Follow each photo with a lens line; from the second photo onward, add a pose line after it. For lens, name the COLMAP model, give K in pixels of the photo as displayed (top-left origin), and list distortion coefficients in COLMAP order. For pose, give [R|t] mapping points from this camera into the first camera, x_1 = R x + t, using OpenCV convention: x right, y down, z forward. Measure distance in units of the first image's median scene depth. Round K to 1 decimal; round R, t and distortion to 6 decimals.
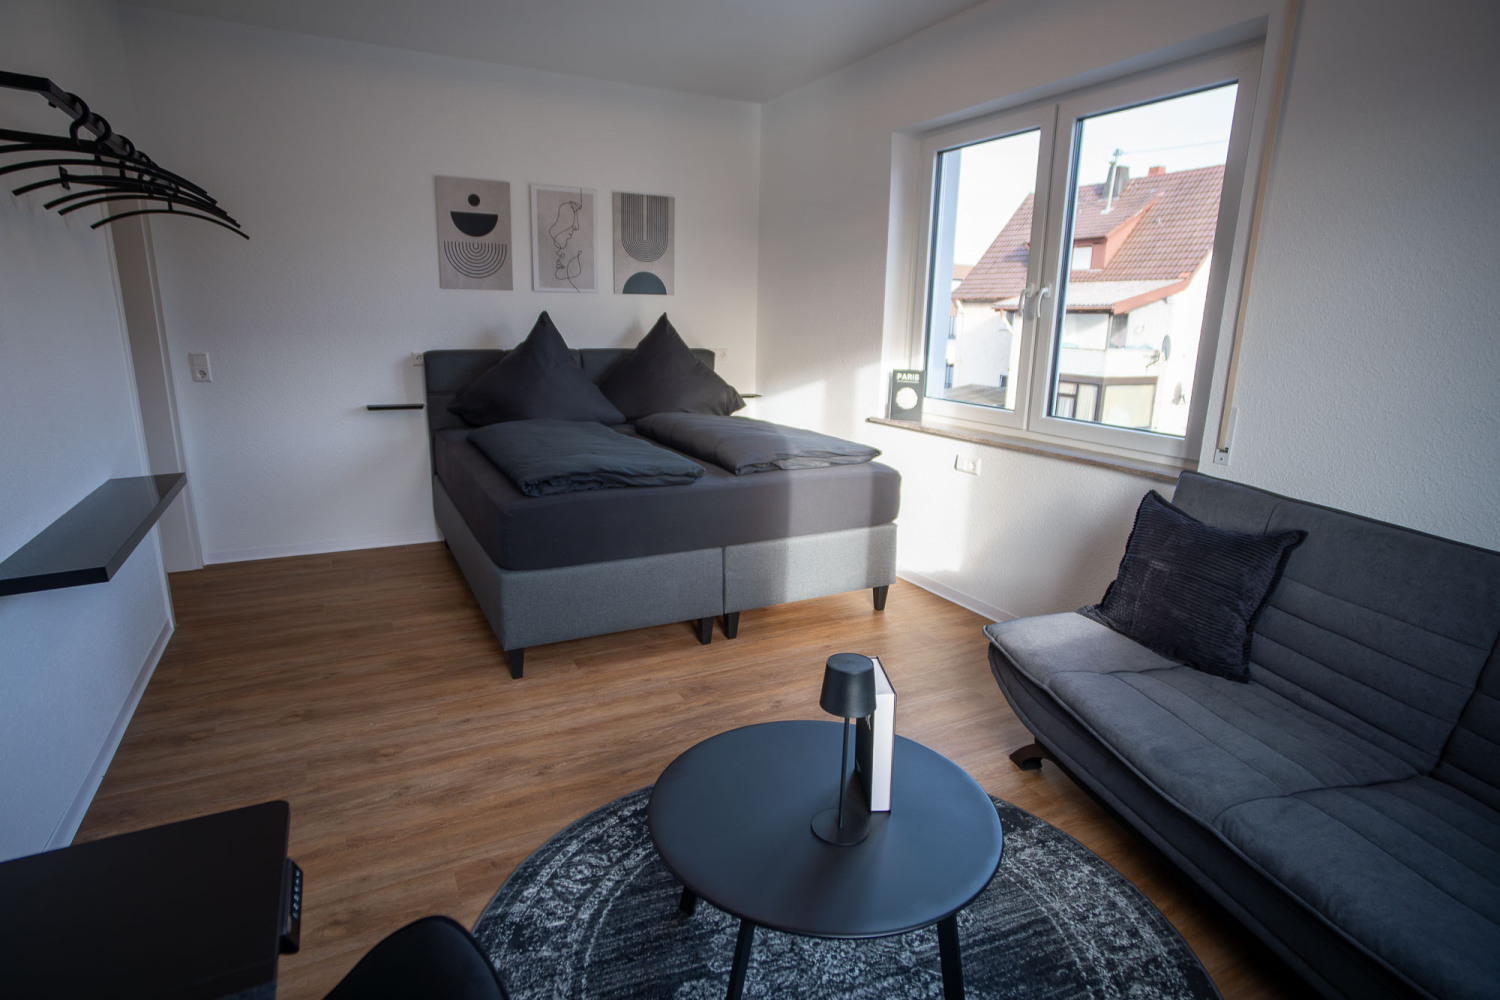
lens RADIAL K [[777.3, 0, 750.0], [0, 777.3, 500.0], [0, 0, 1]] dist [-0.047933, 0.000112]
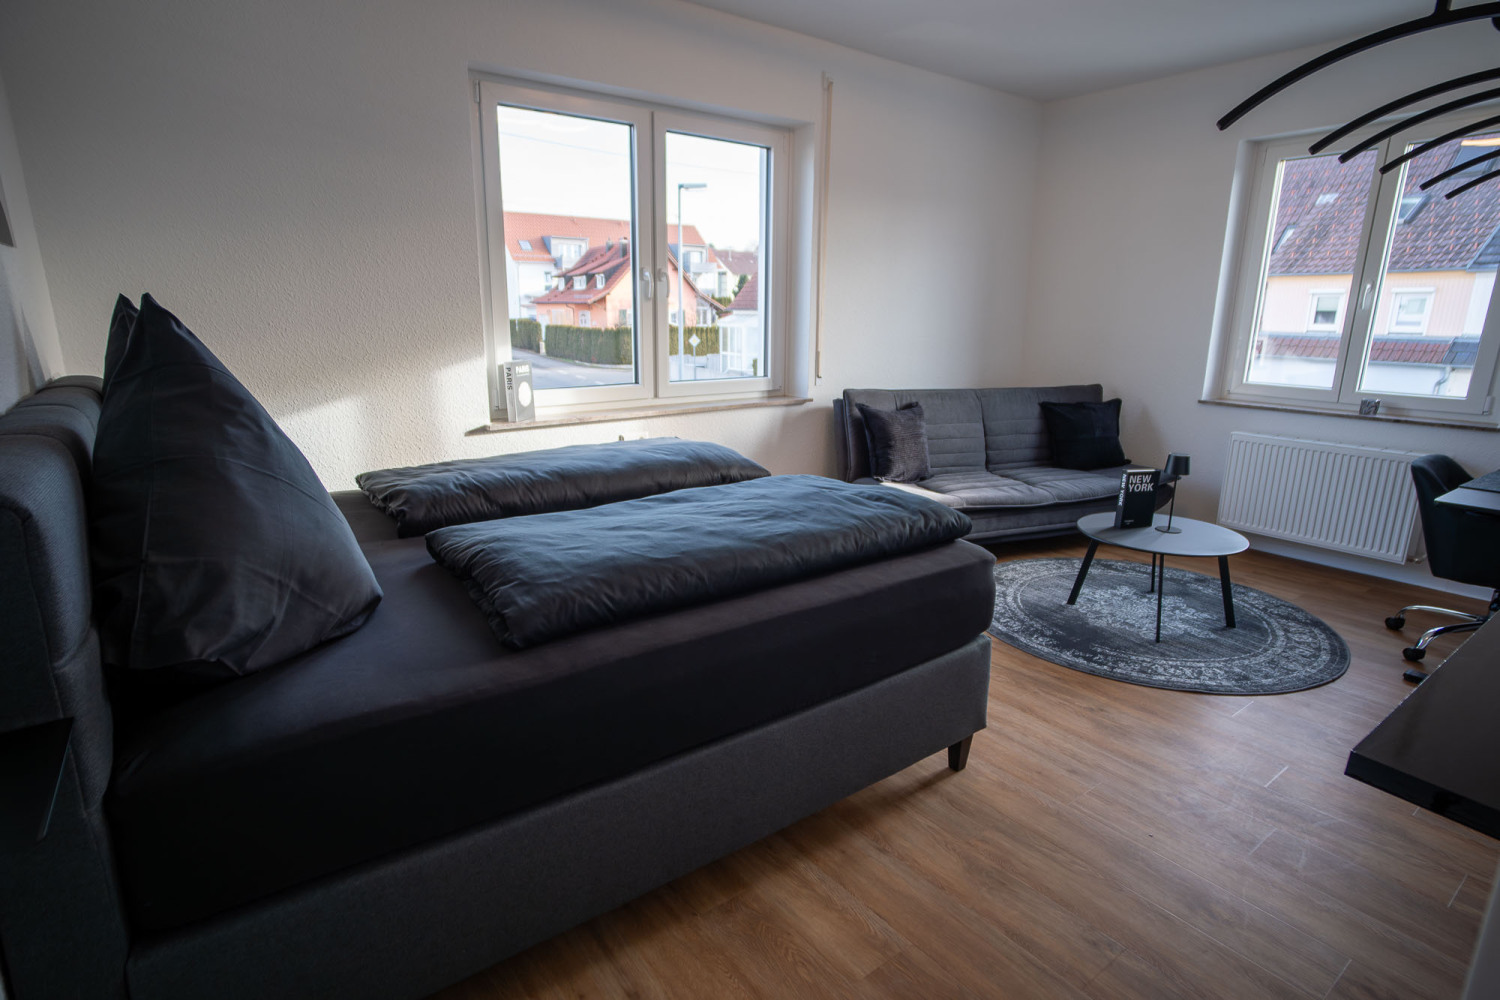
lens RADIAL K [[777.3, 0, 750.0], [0, 777.3, 500.0], [0, 0, 1]] dist [-0.047933, 0.000112]
pose [[-0.142980, -0.252469, 0.956983, -0.967846], [0.215716, 0.935722, 0.279089, -0.292313], [-0.965931, 0.246341, -0.079328, 1.218991]]
